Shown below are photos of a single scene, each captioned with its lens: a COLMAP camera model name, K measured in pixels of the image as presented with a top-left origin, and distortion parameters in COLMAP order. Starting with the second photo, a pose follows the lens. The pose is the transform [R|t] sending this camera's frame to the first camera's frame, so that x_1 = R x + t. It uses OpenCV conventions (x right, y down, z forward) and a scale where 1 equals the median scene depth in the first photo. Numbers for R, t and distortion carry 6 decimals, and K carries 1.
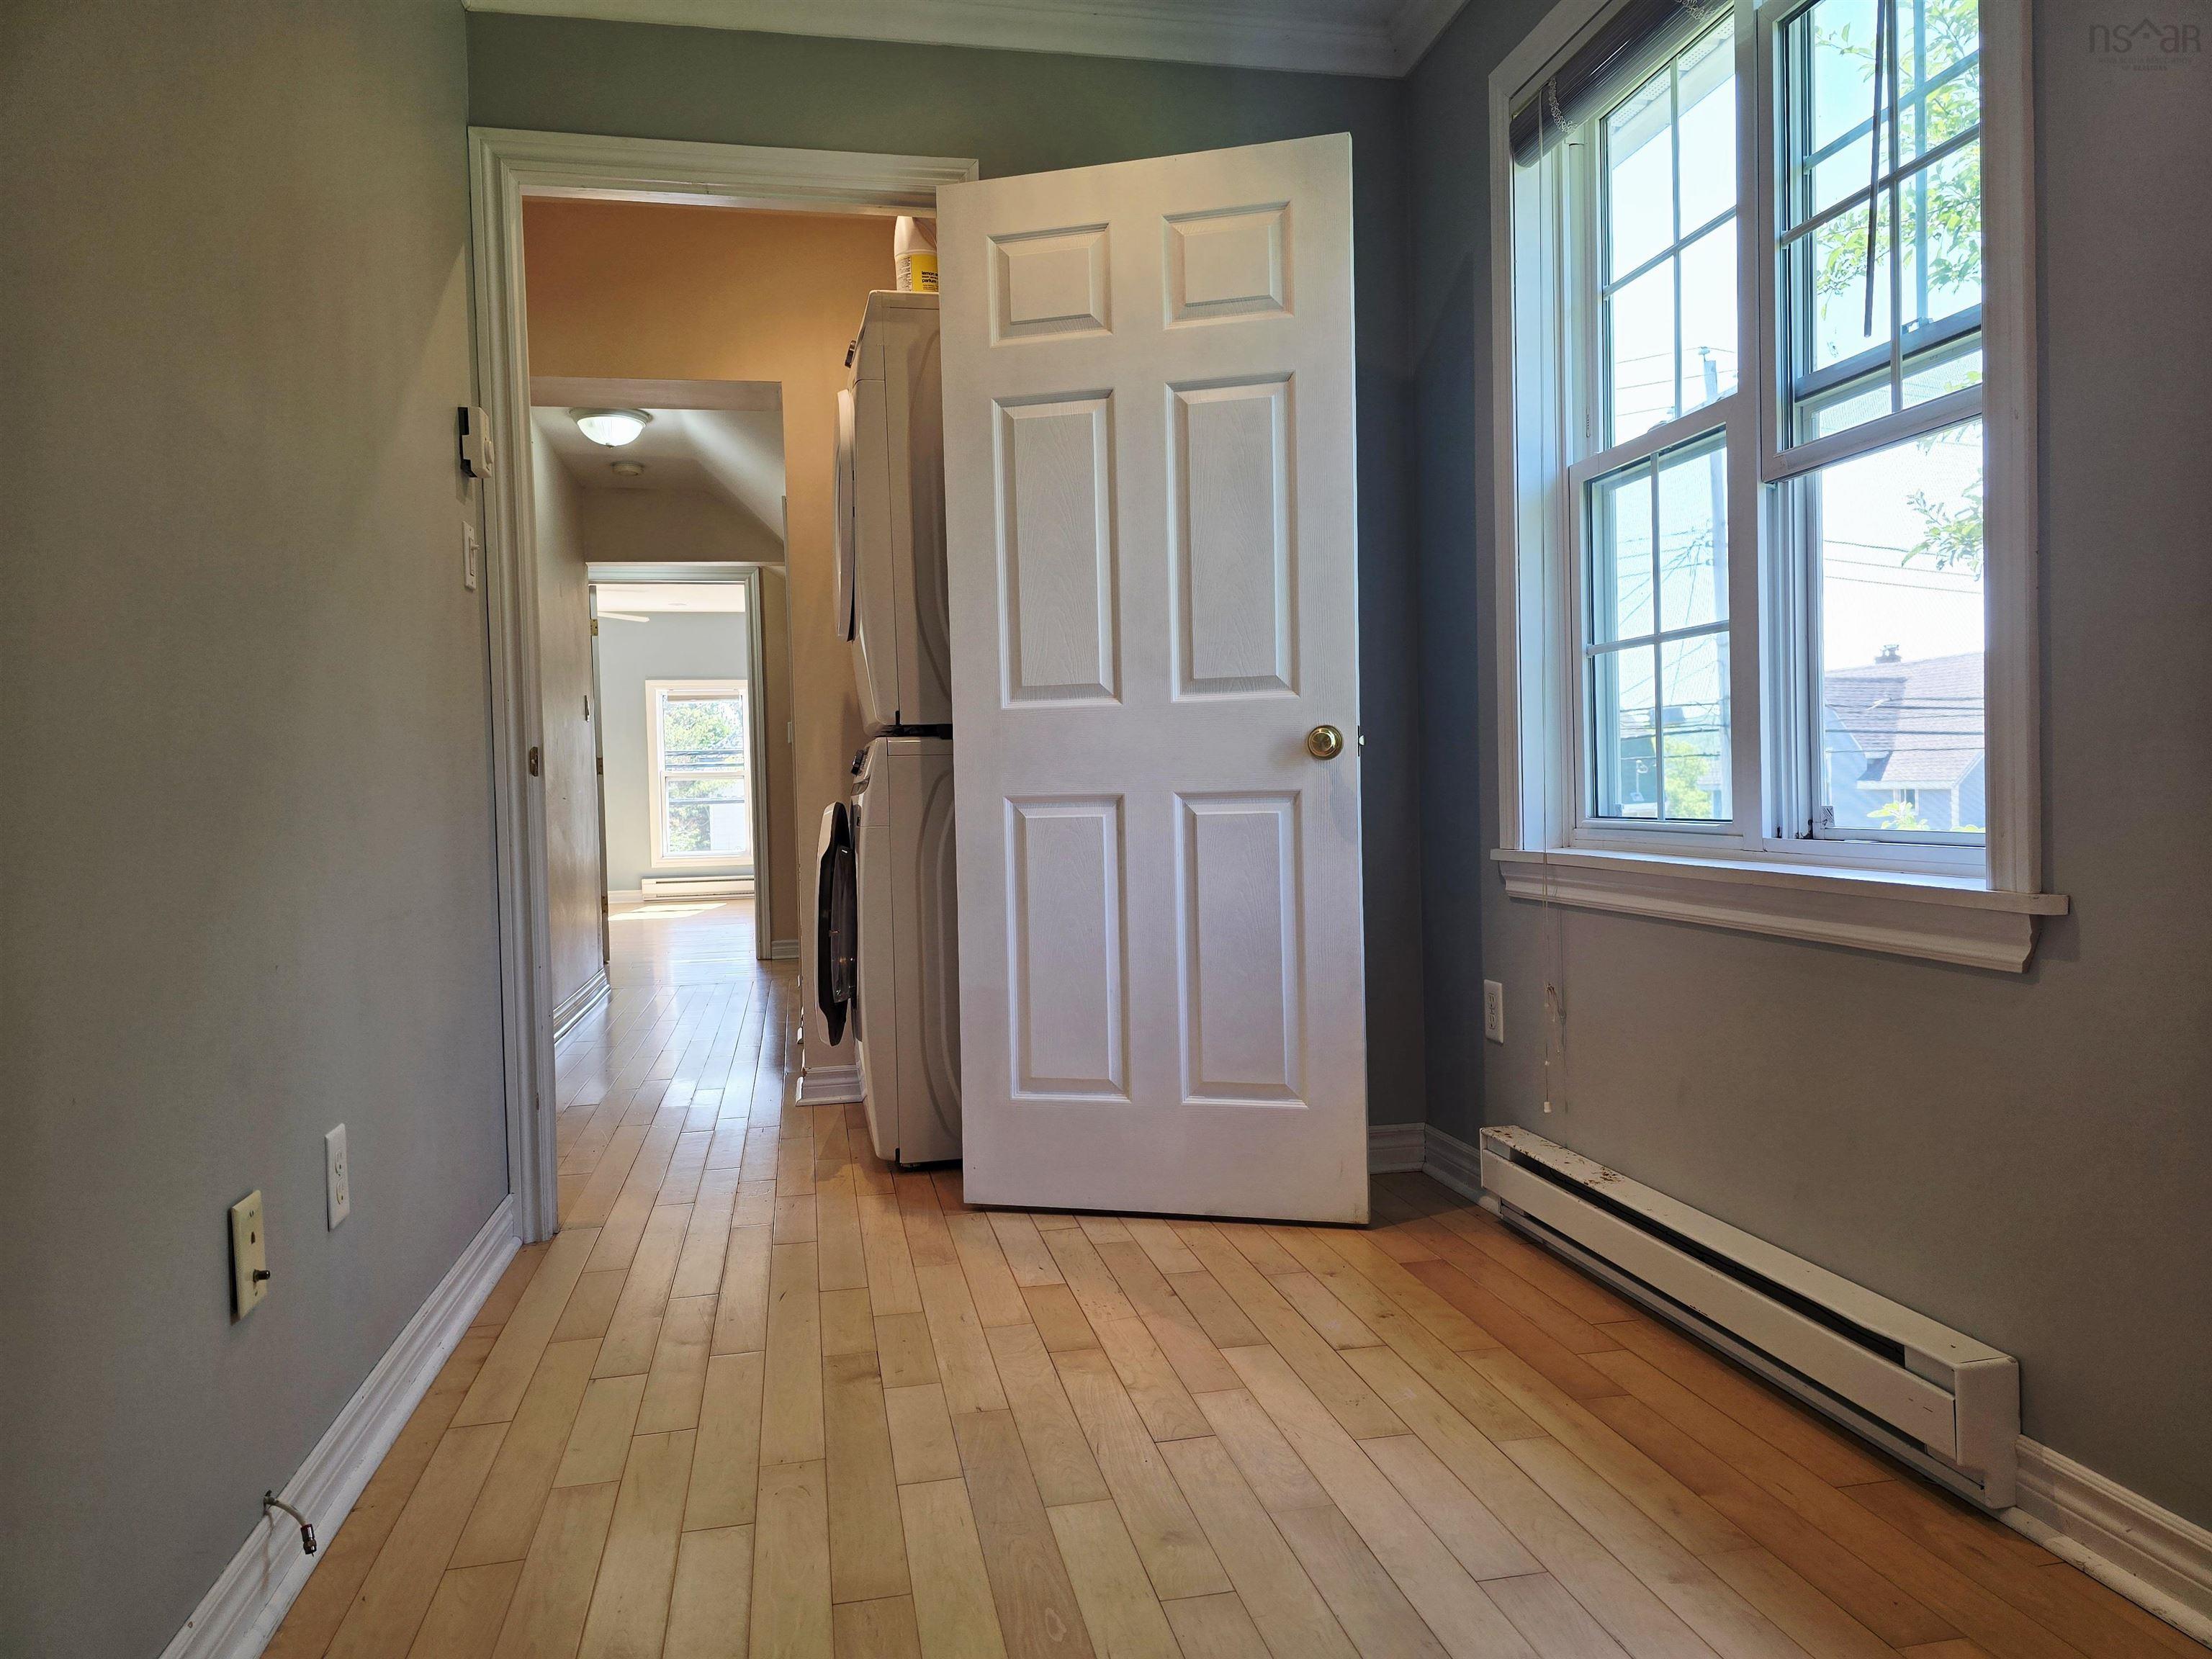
lens RADIAL K [[1486.9, 0, 1082.7], [0, 1486.9, 799.3], [0, 0, 1]] dist [0.072345, -0.056112]
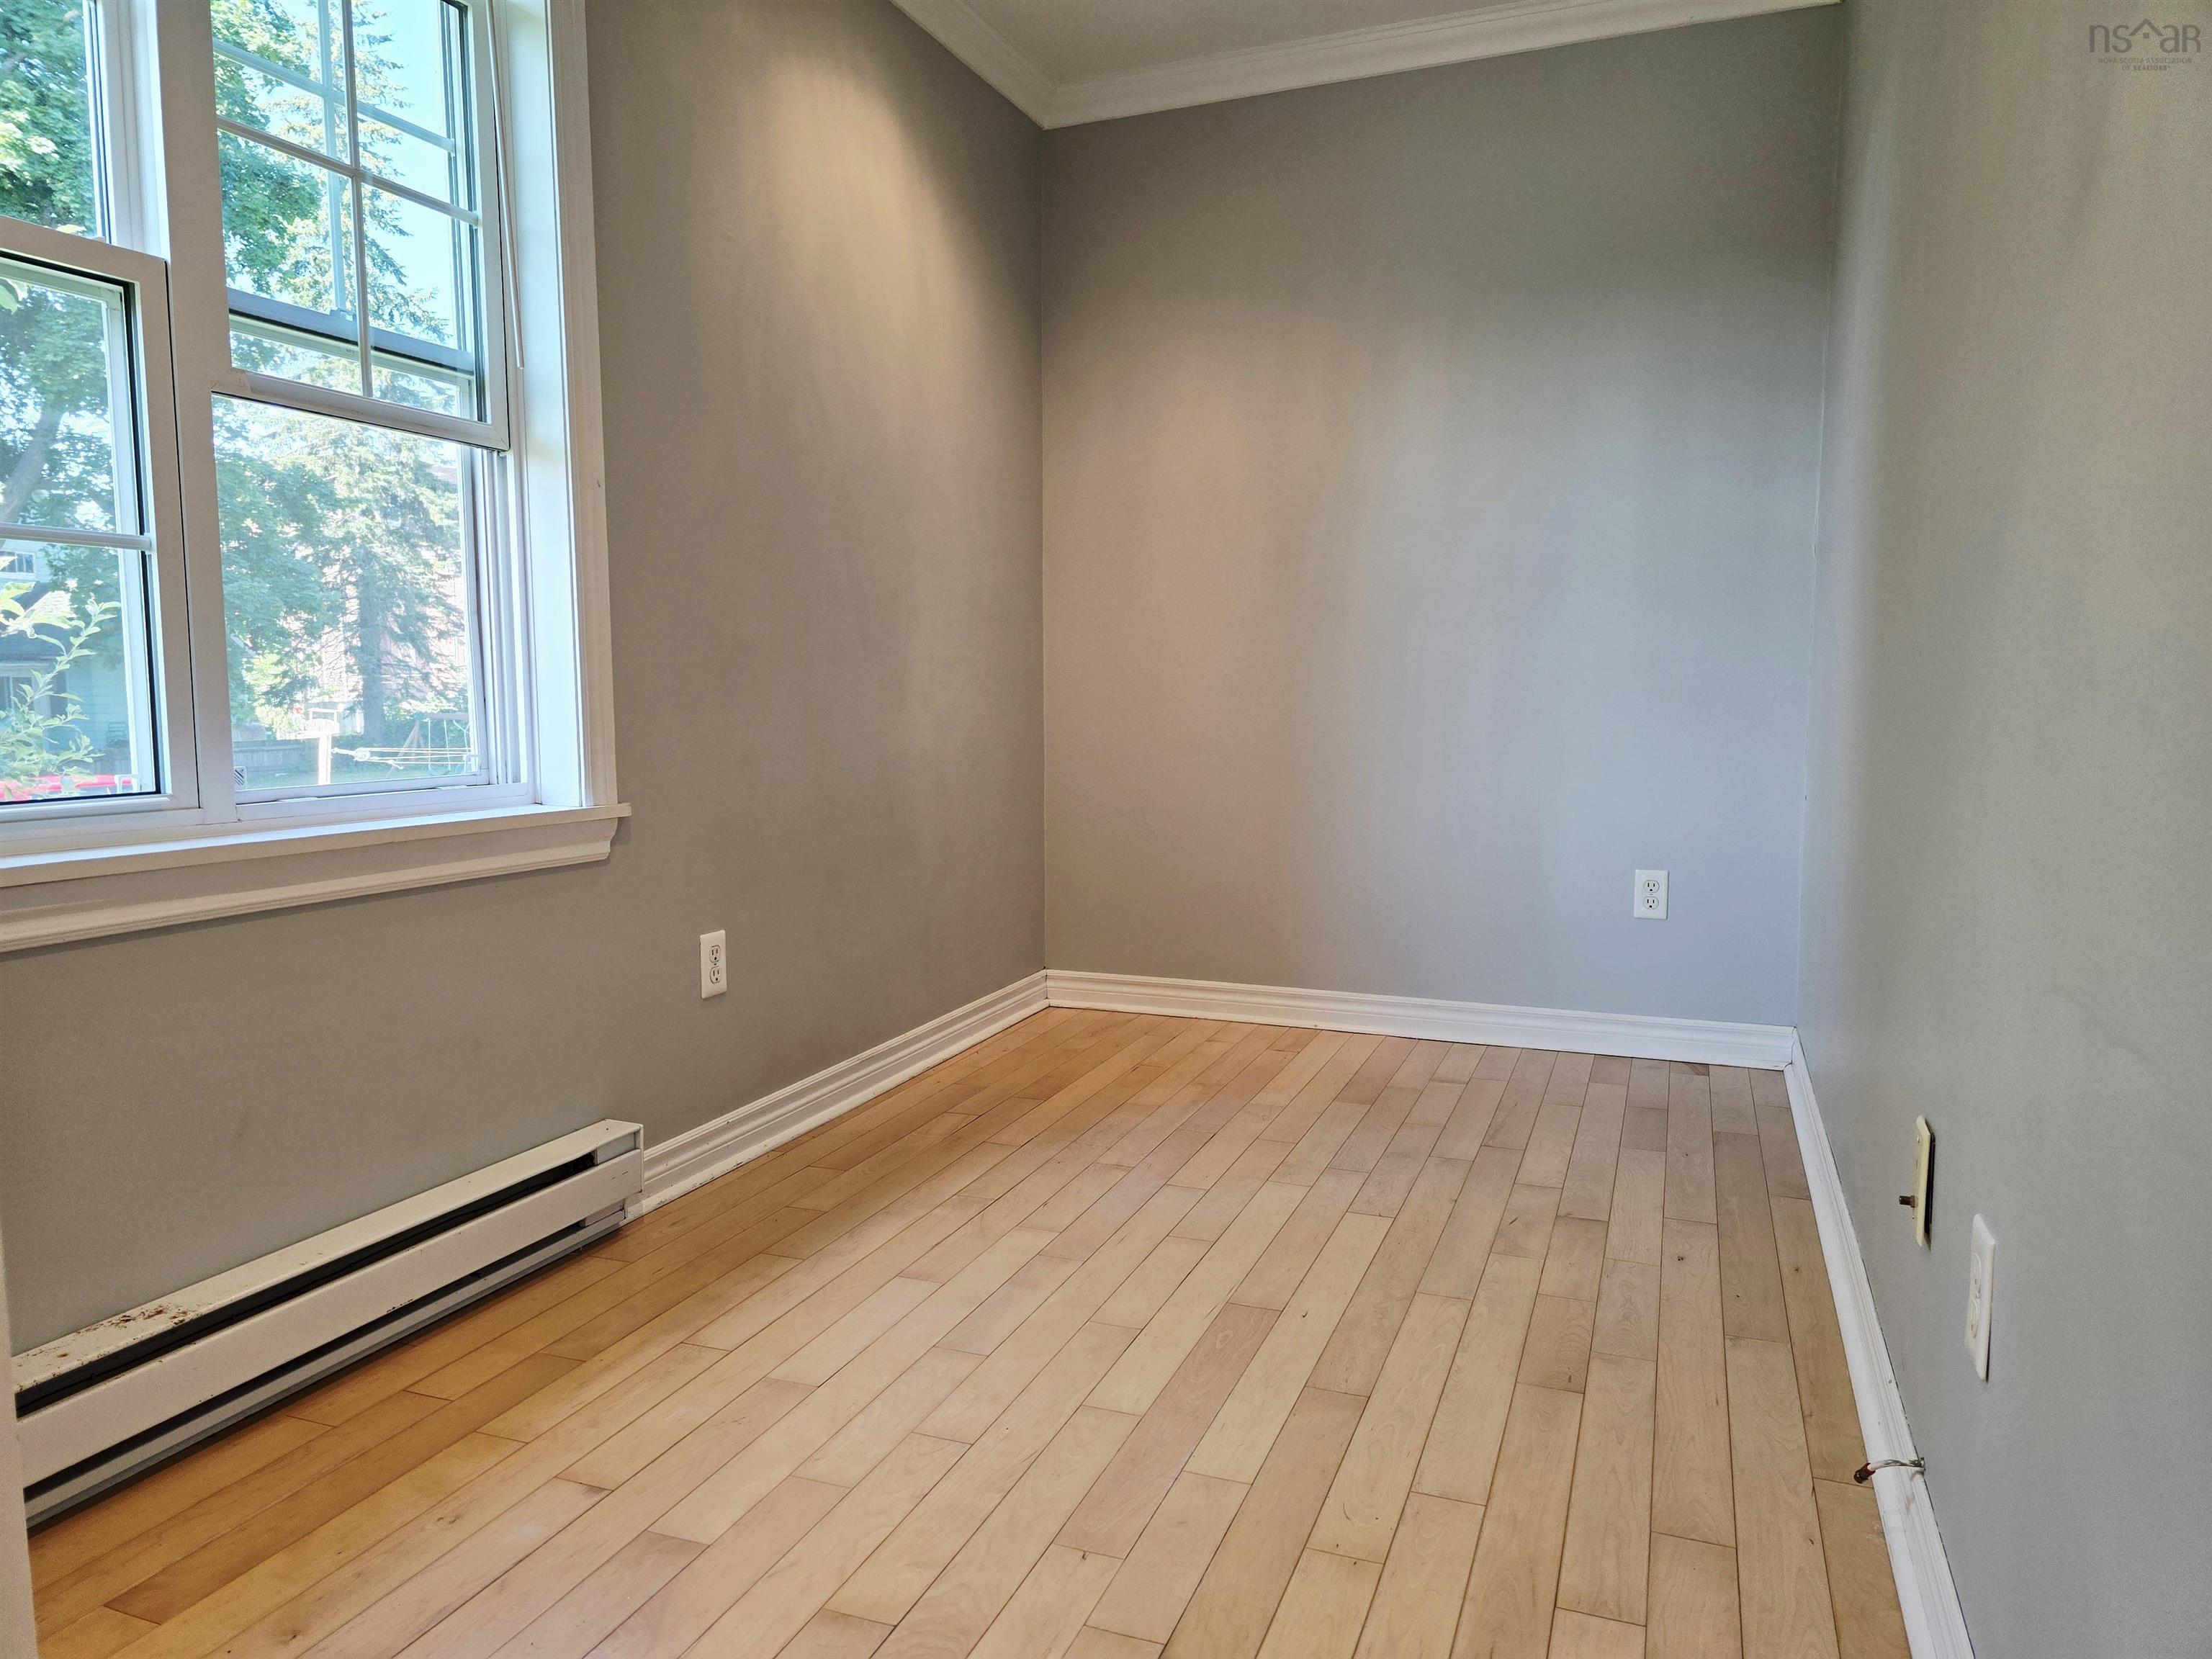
lens RADIAL K [[1486.9, 0, 1106.6], [0, 1486.9, 839.4], [0, 0, 1]] dist [0.072345, -0.056112]
pose [[-0.845416, -0.024079, 0.533566, -0.526299], [0.032668, 0.994782, 0.096654, -0.028058], [-0.533109, 0.099143, -0.840218, 1.770724]]
